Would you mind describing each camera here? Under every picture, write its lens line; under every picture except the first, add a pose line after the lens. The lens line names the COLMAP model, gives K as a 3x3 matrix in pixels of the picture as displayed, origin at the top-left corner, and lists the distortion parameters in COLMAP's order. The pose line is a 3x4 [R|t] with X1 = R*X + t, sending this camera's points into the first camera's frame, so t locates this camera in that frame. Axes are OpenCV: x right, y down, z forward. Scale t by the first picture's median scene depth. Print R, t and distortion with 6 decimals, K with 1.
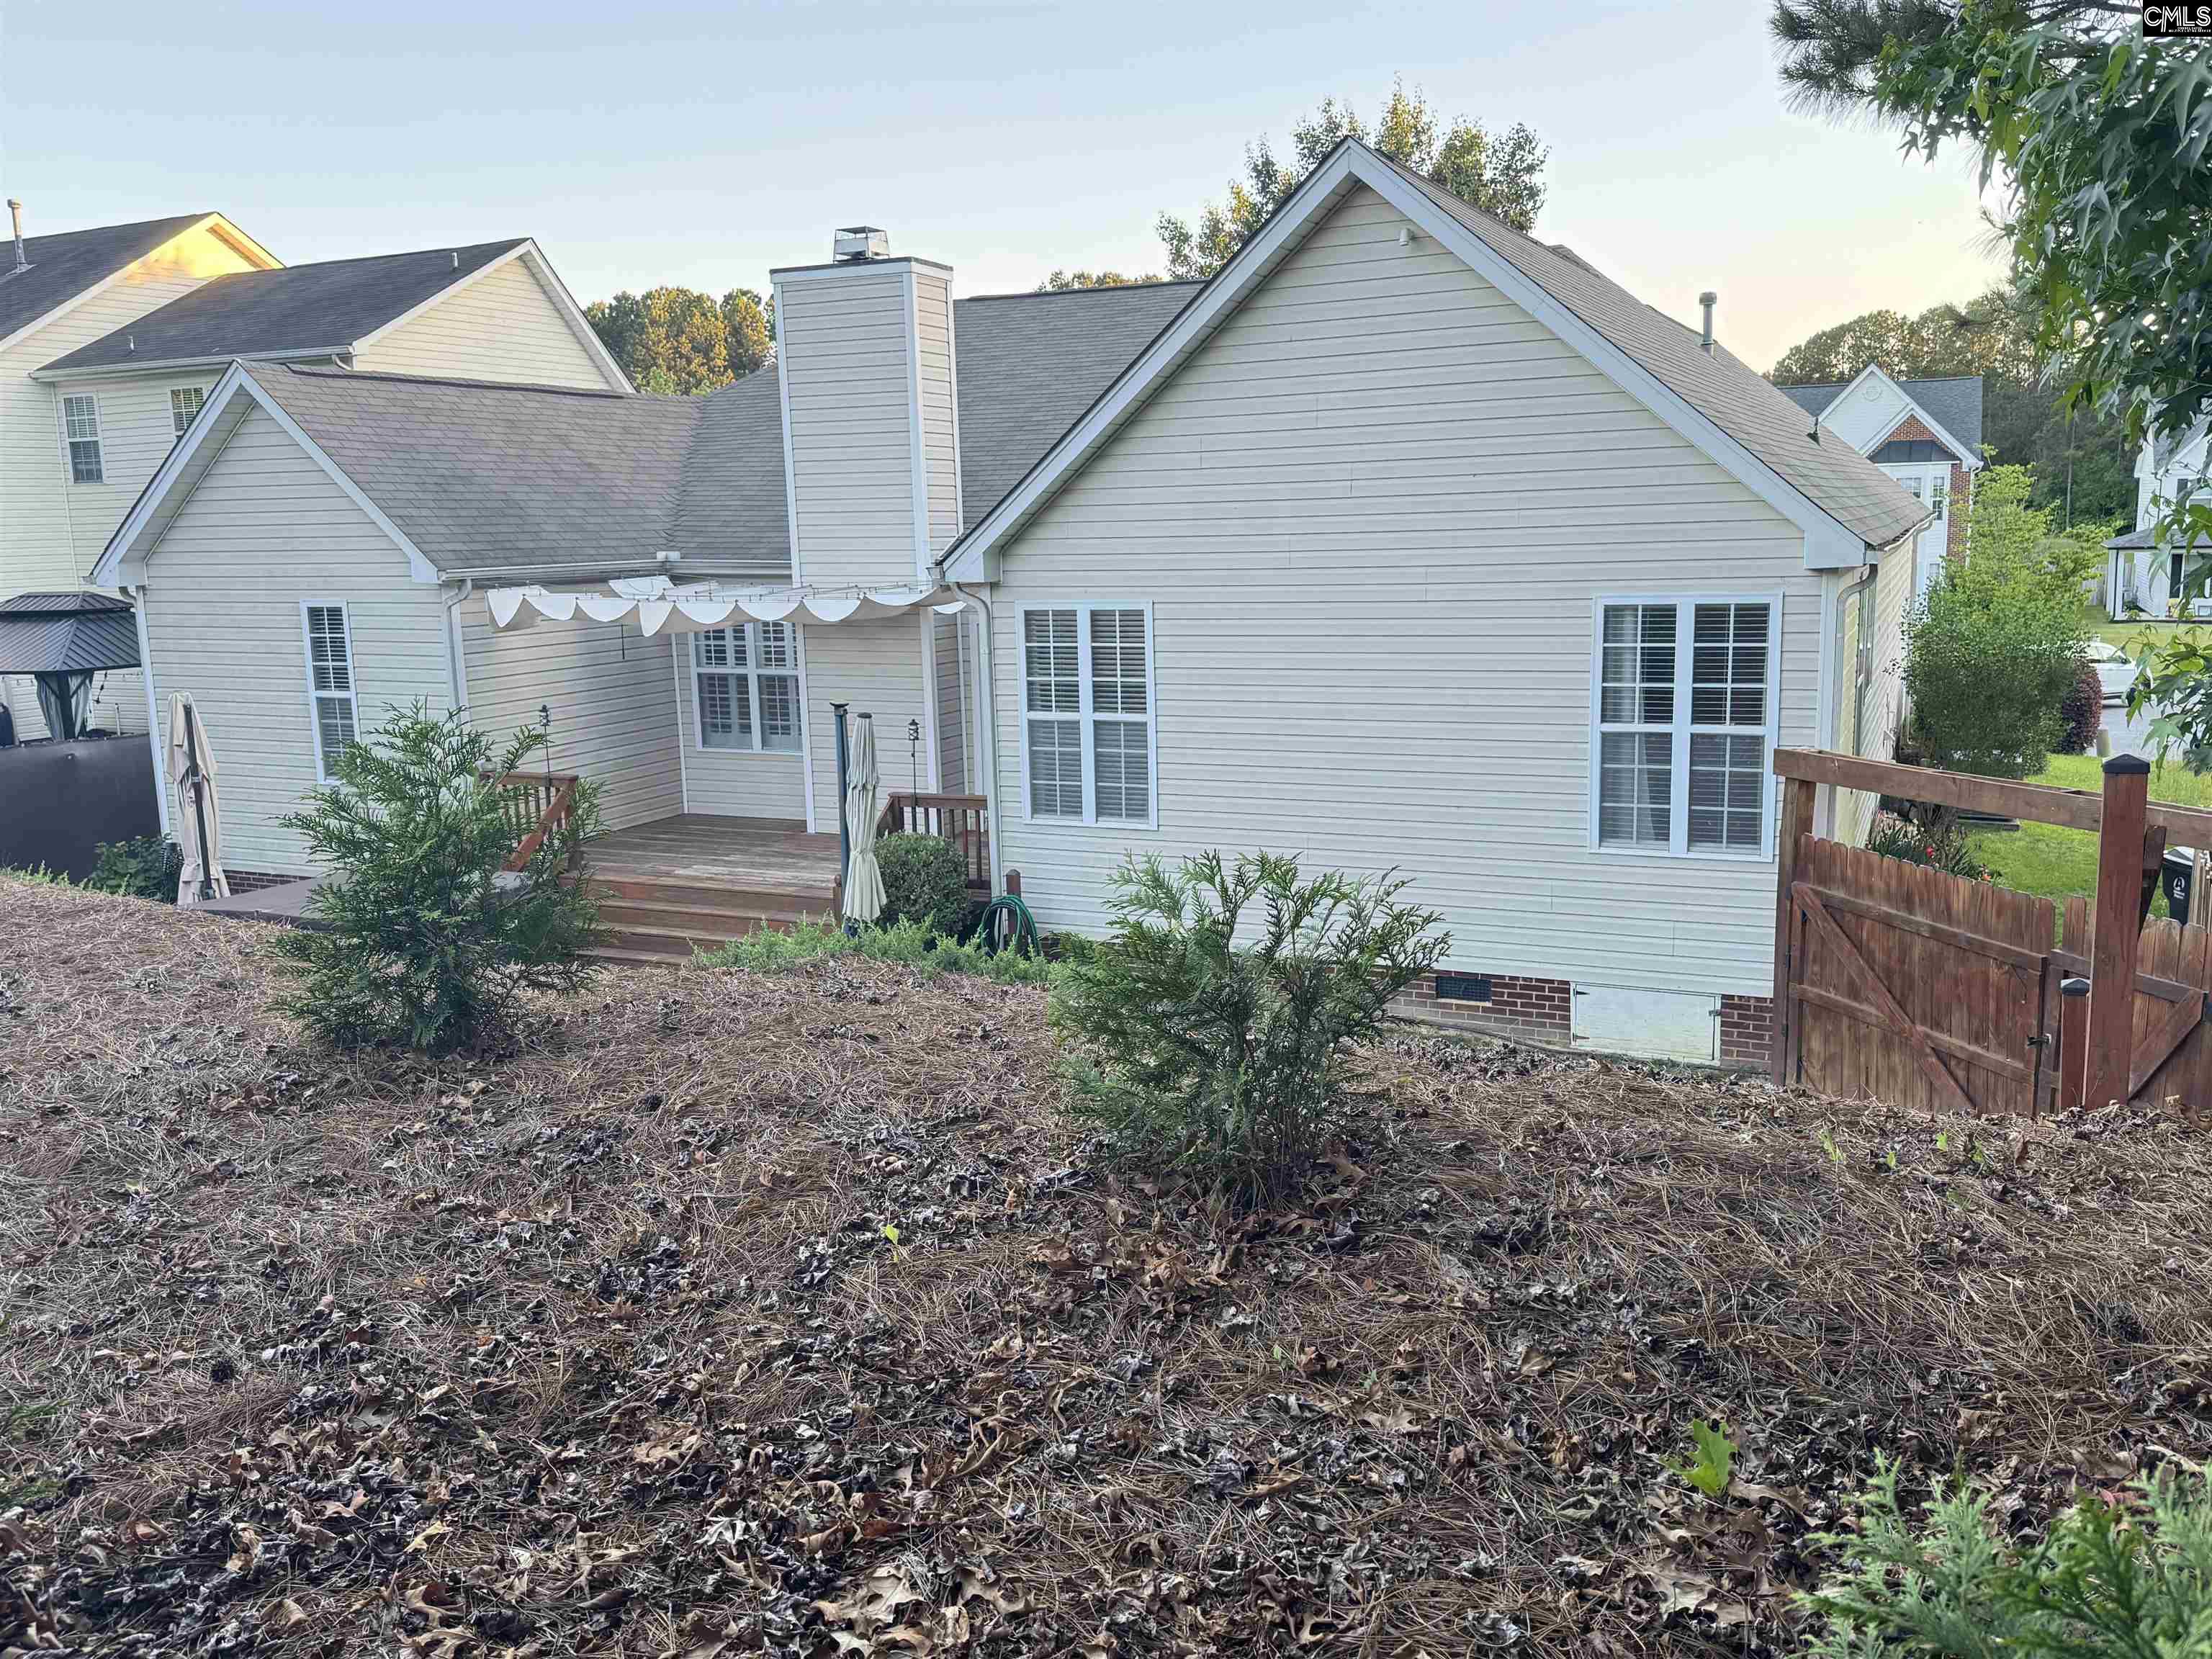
lens RADIAL K [[1786.1, 0, 1097.6], [0, 1786.1, 844.2], [0, 0, 1]] dist [0.121728, -0.204720]
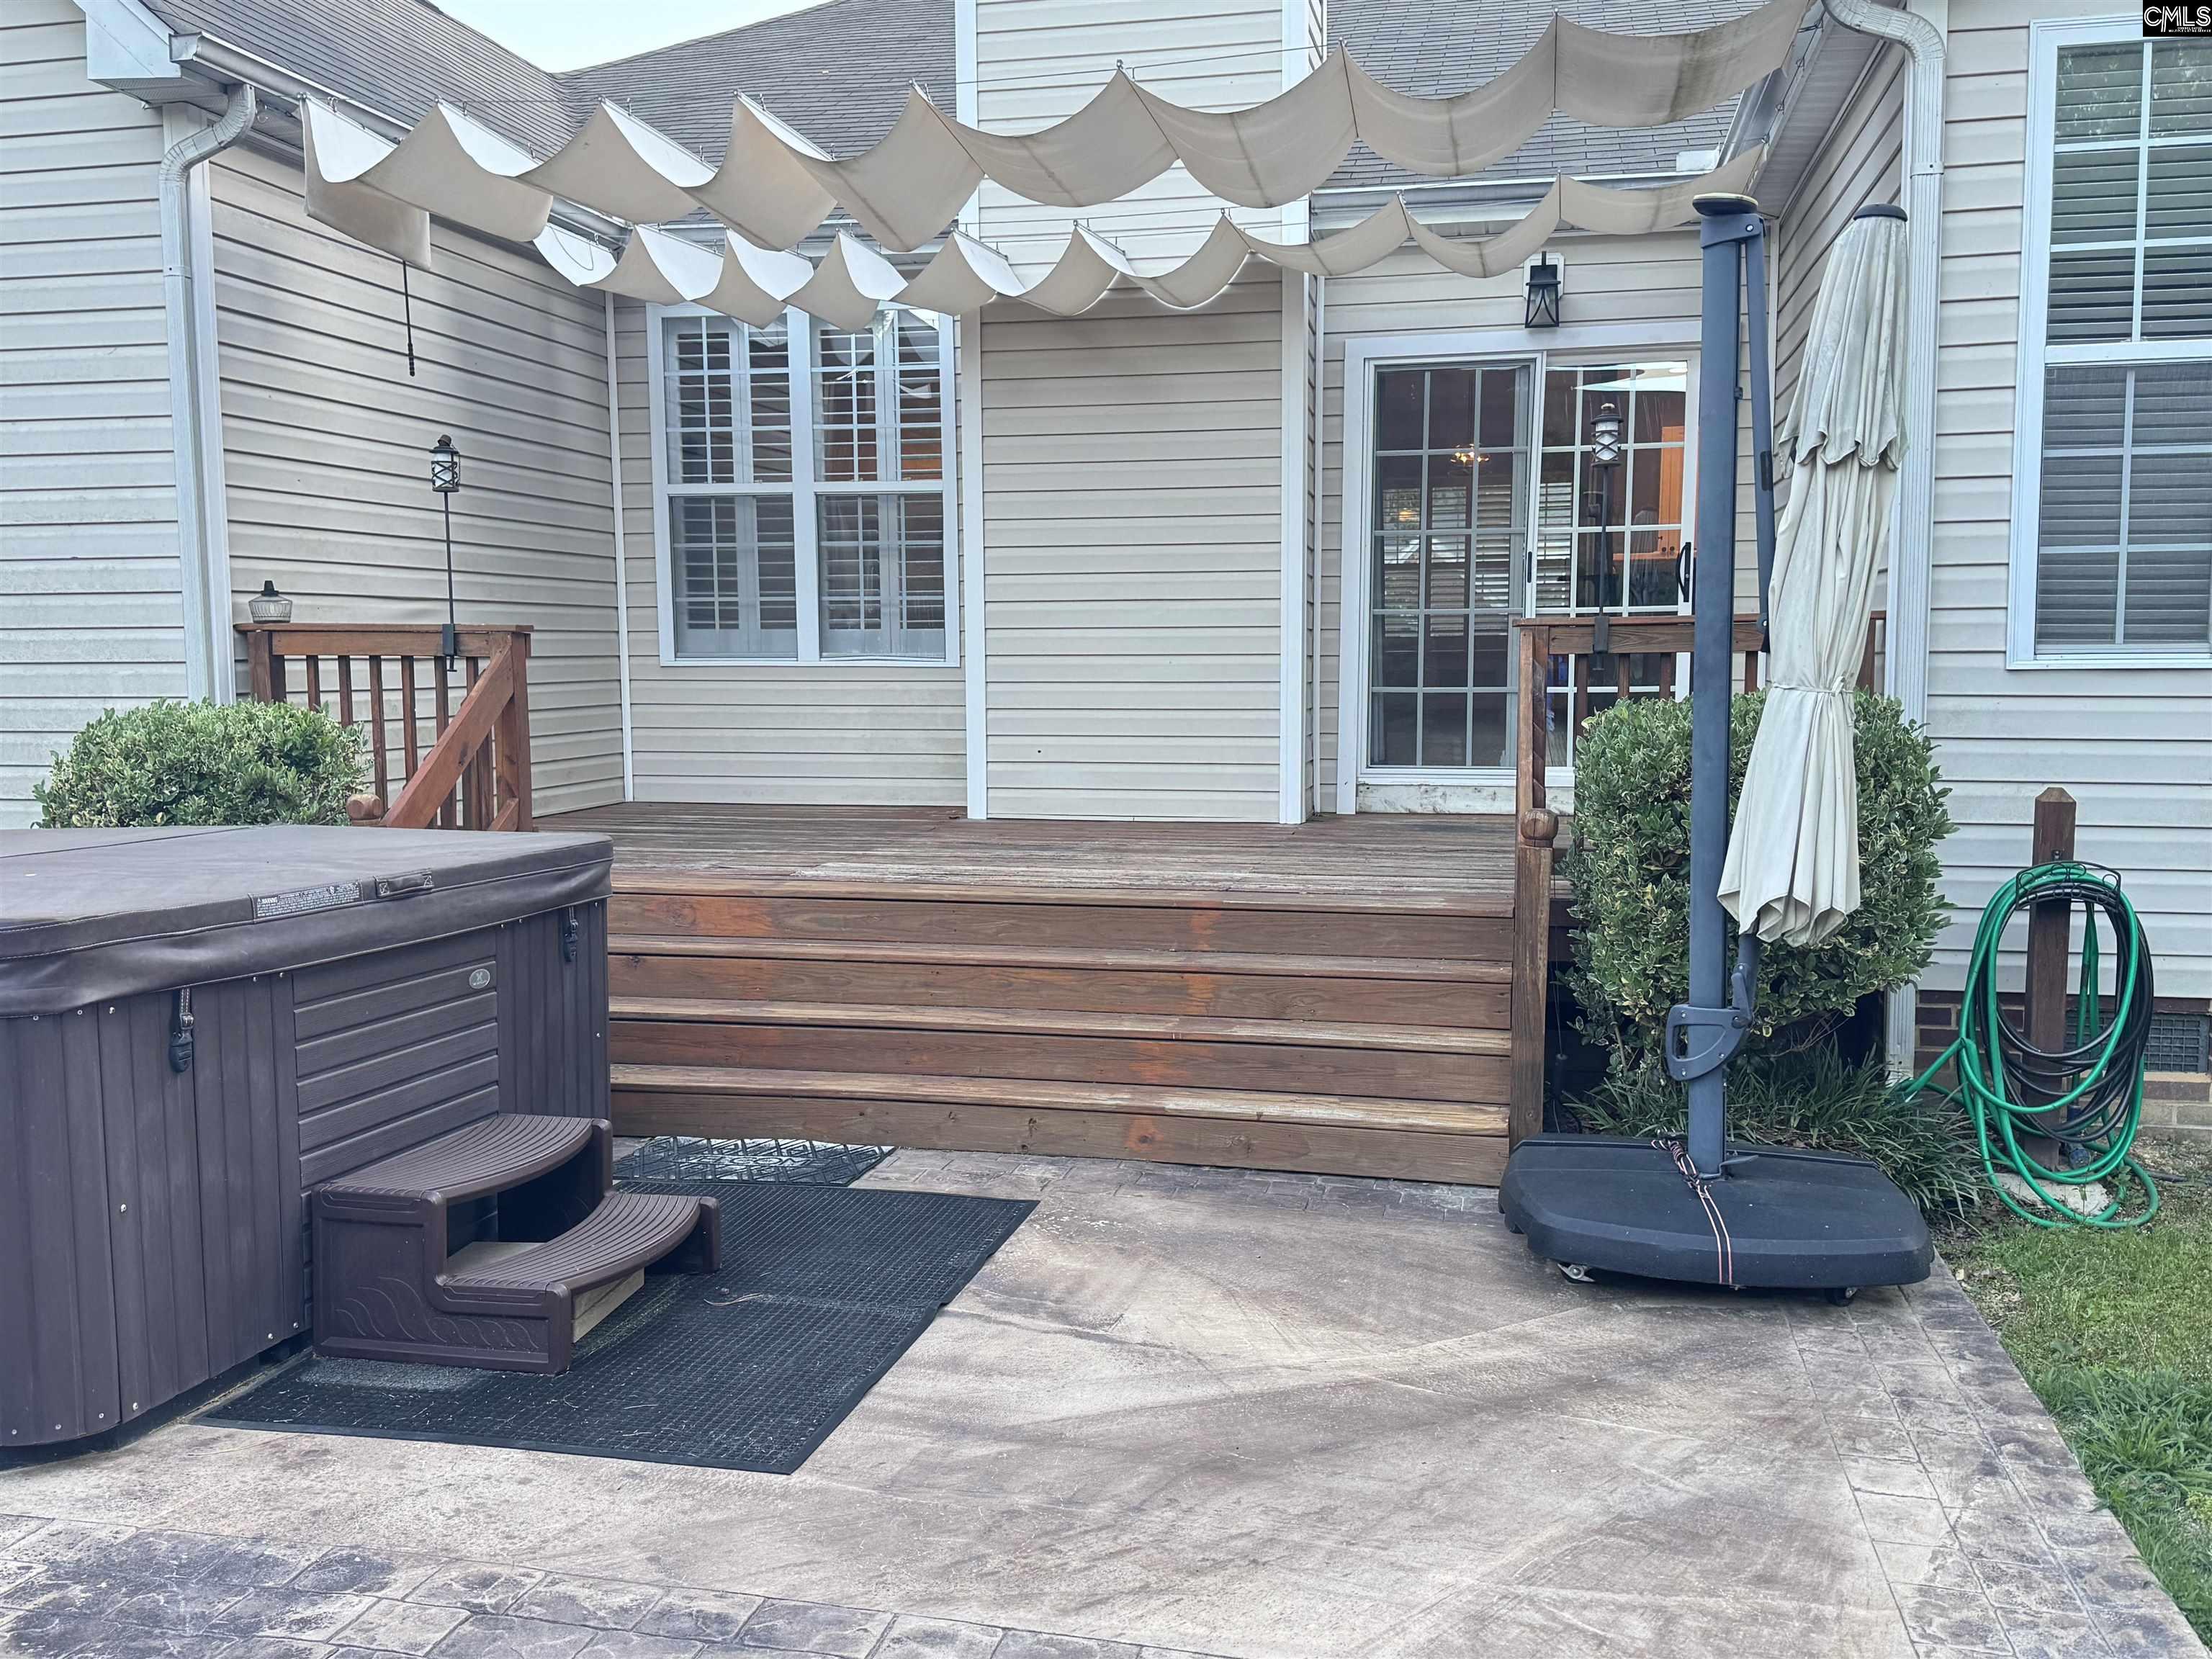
lens RADIAL K [[1917.5, 0, 1088.4], [0, 1917.5, 852.5], [0, 0, 1]] dist [0.065526, -0.074990]
pose [[0.976091, -0.000540, 0.217361, -0.308827], [0.018164, 0.996702, -0.079090, 0.052328], [-0.216602, 0.081148, 0.972882, 0.682535]]
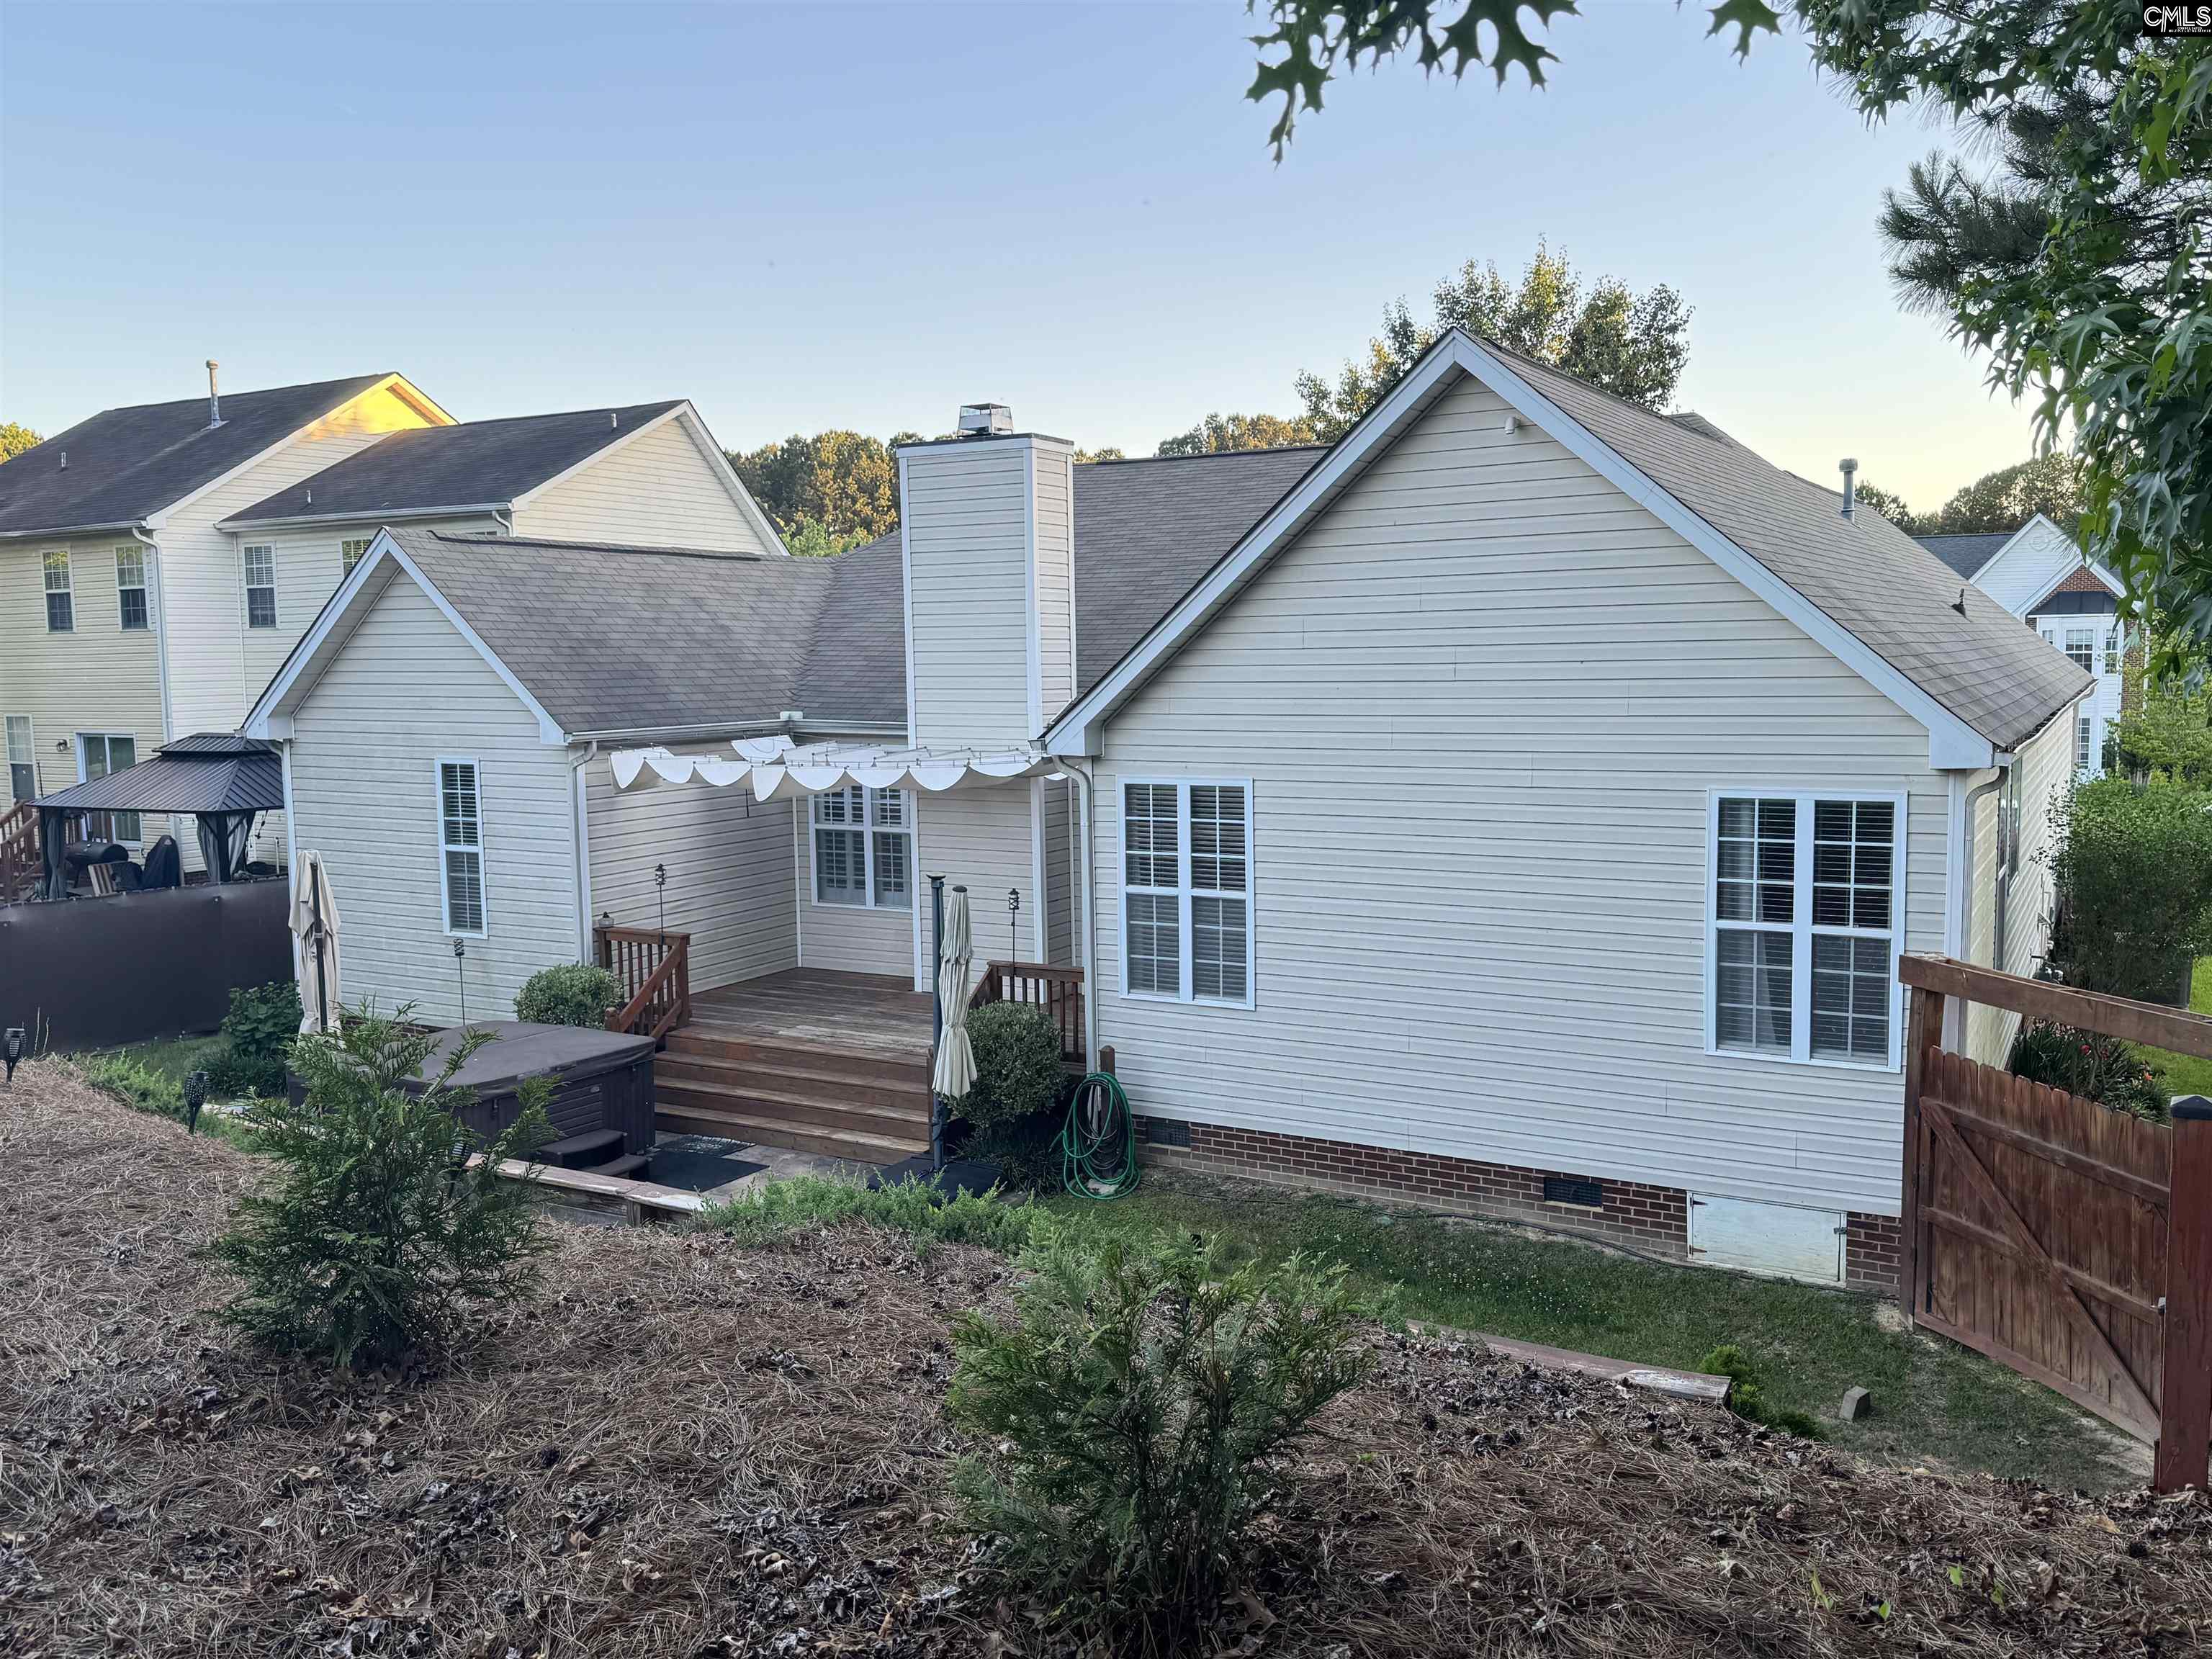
lens RADIAL K [[1786.1, 0, 1104.6], [0, 1786.1, 835.6], [0, 0, 1]] dist [0.121728, -0.204720]
pose [[0.996701, 0.019037, -0.078894, 0.026310], [-0.024942, 0.996905, -0.074553, -0.027965], [0.077231, 0.076275, 0.994091, 0.013739]]
